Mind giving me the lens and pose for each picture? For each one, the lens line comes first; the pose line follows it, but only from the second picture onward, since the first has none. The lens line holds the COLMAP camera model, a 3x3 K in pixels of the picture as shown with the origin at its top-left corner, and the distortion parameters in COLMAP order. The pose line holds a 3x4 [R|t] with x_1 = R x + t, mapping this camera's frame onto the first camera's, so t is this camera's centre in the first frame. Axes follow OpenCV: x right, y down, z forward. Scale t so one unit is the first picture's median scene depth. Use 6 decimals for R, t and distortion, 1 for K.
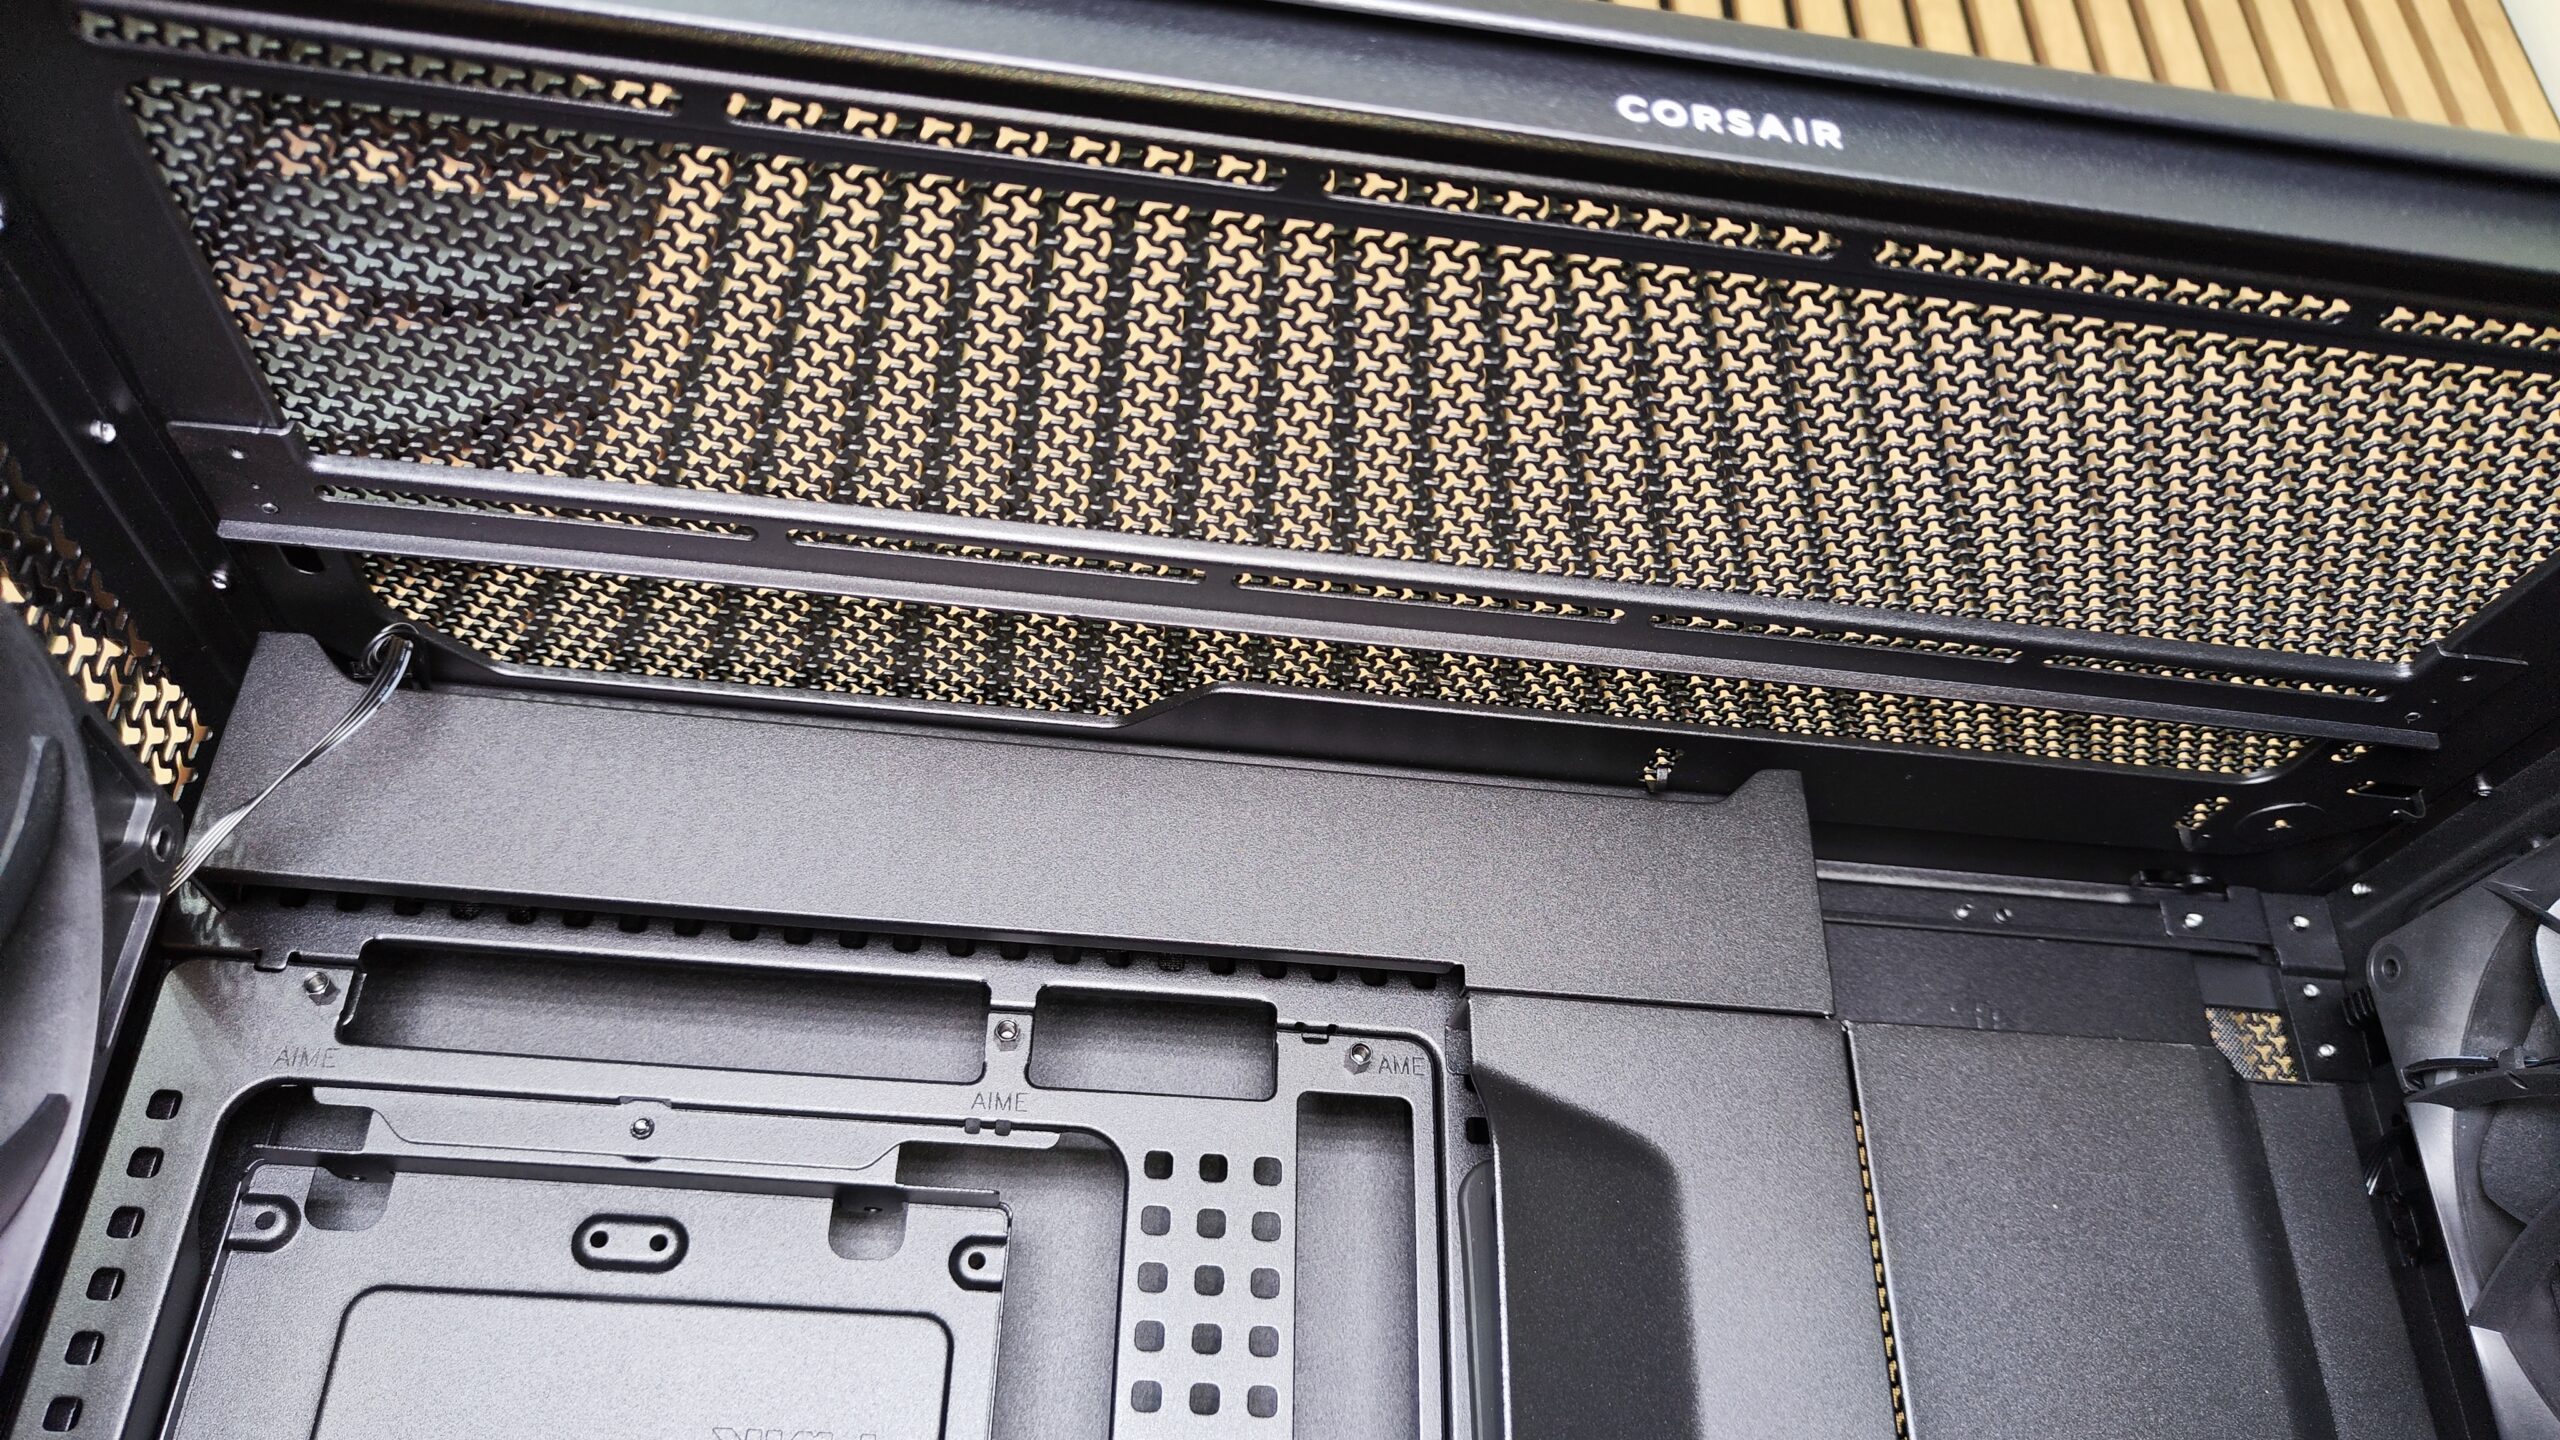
lens RADIAL K [[1853.3, 0, 1291.6], [0, 1853.3, 700.5], [0, 0, 1]] dist [0.001426, -0.007488]
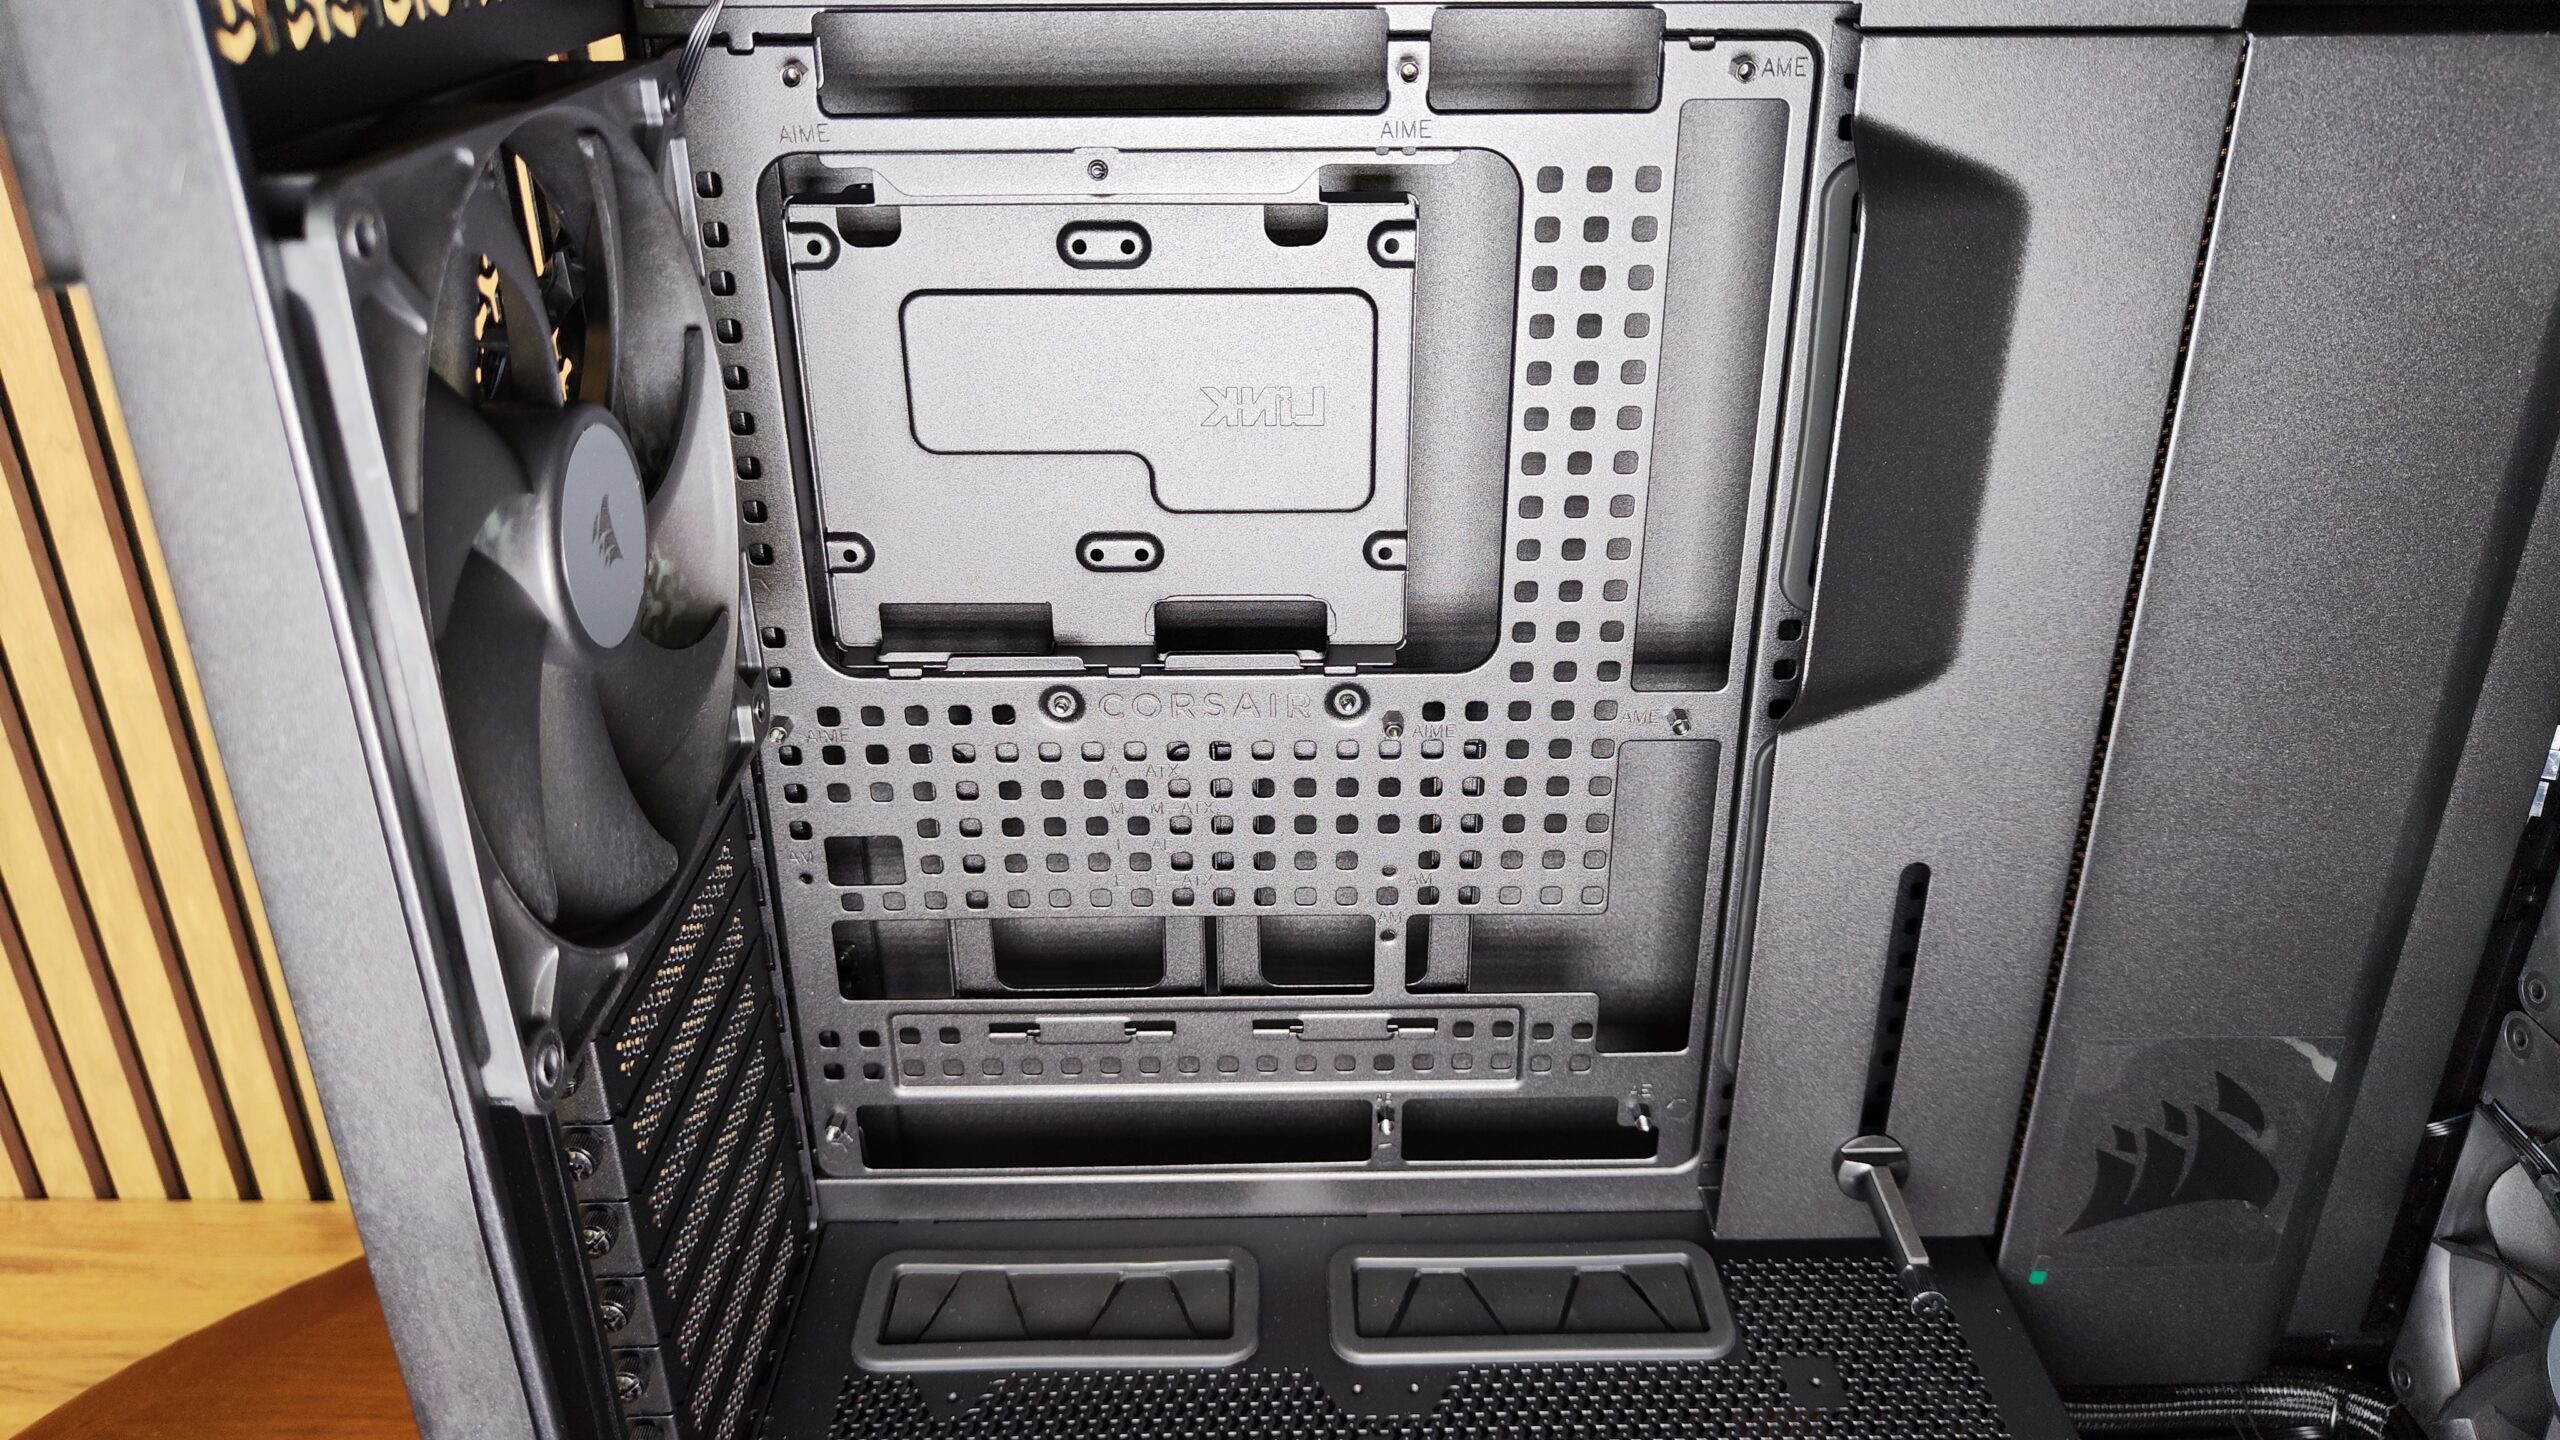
lens RADIAL K [[1853.3, 0, 1283.6], [0, 1853.3, 728.9], [0, 0, 1]] dist [0.001426, -0.007488]
pose [[0.989681, 0.042754, -0.136761, -0.063622], [0.089645, 0.559841, 0.823736, -0.496695], [0.111783, -0.827496, 0.550232, 0.093387]]
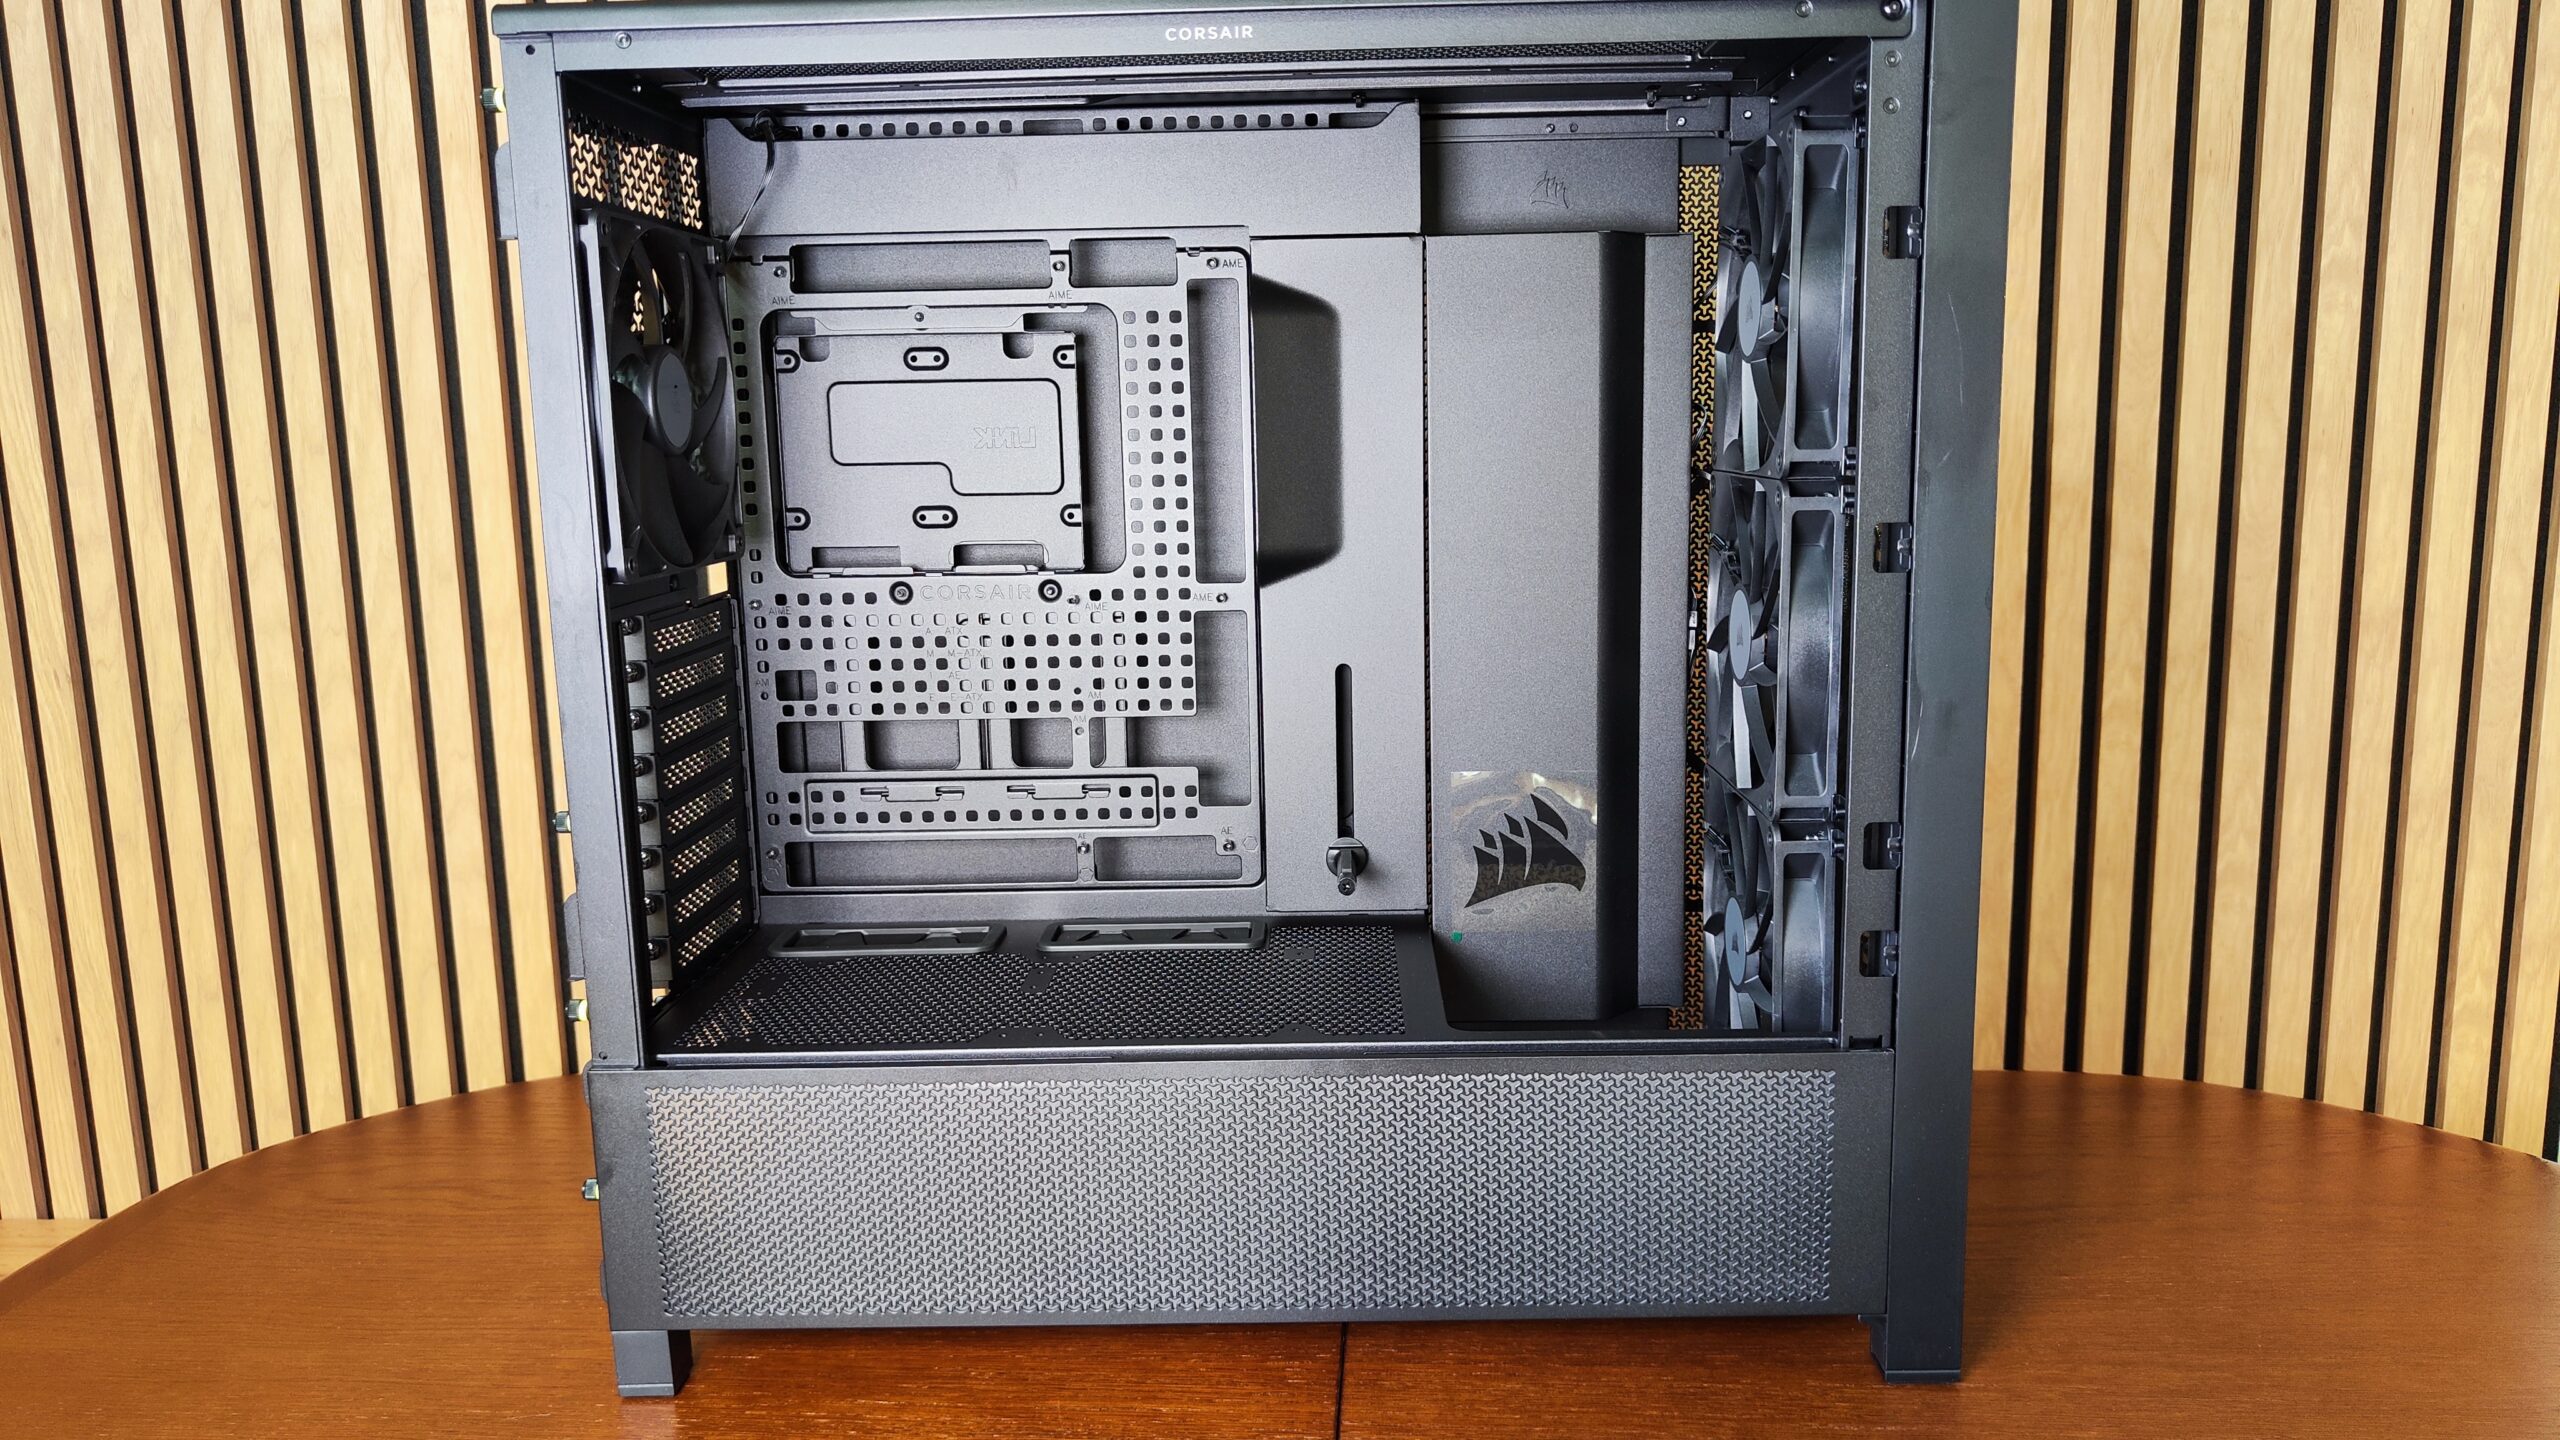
lens RADIAL K [[1853.3, 0, 1296.4], [0, 1853.3, 718.9], [0, 0, 1]] dist [0.001426, -0.007488]
pose [[0.984850, -0.004781, -0.173343, 0.545872], [0.115099, 0.765699, 0.632818, -0.830991], [0.129703, -0.643182, 0.754648, -1.091792]]
